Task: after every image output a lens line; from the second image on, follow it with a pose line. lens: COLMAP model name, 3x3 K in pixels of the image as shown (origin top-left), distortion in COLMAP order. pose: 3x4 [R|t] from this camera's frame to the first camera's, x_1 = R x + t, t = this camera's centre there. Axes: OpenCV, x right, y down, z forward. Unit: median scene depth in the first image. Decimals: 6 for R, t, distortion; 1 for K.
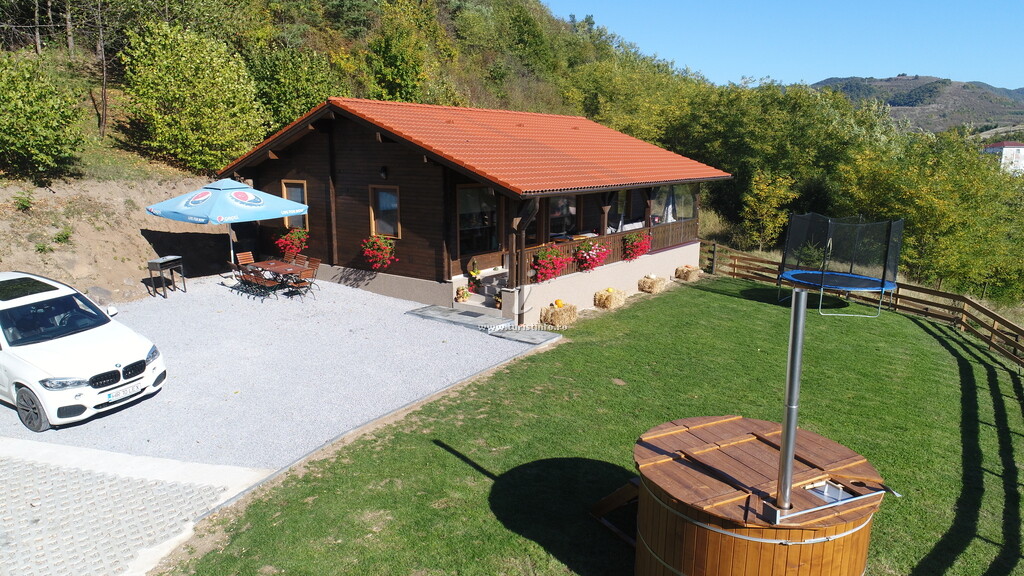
lens RADIAL K [[662.5, 0, 512.0], [0, 662.5, 288.0], [0, 0, 1]] dist [0.002332, 0.002383]
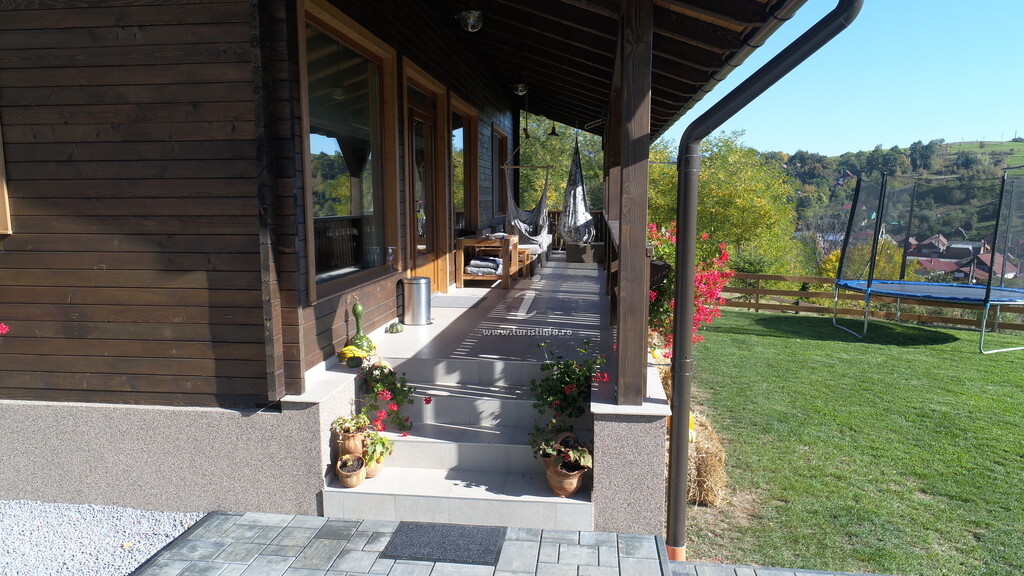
lens RADIAL K [[662.5, 0, 512.0], [0, 662.5, 288.0], [0, 0, 1]] dist [0.002332, 0.002383]
pose [[0.872103, -0.068073, 0.484565, -0.137607], [0.104009, 0.993435, -0.047632, -0.030058], [-0.478141, 0.091939, 0.873458, 0.762361]]
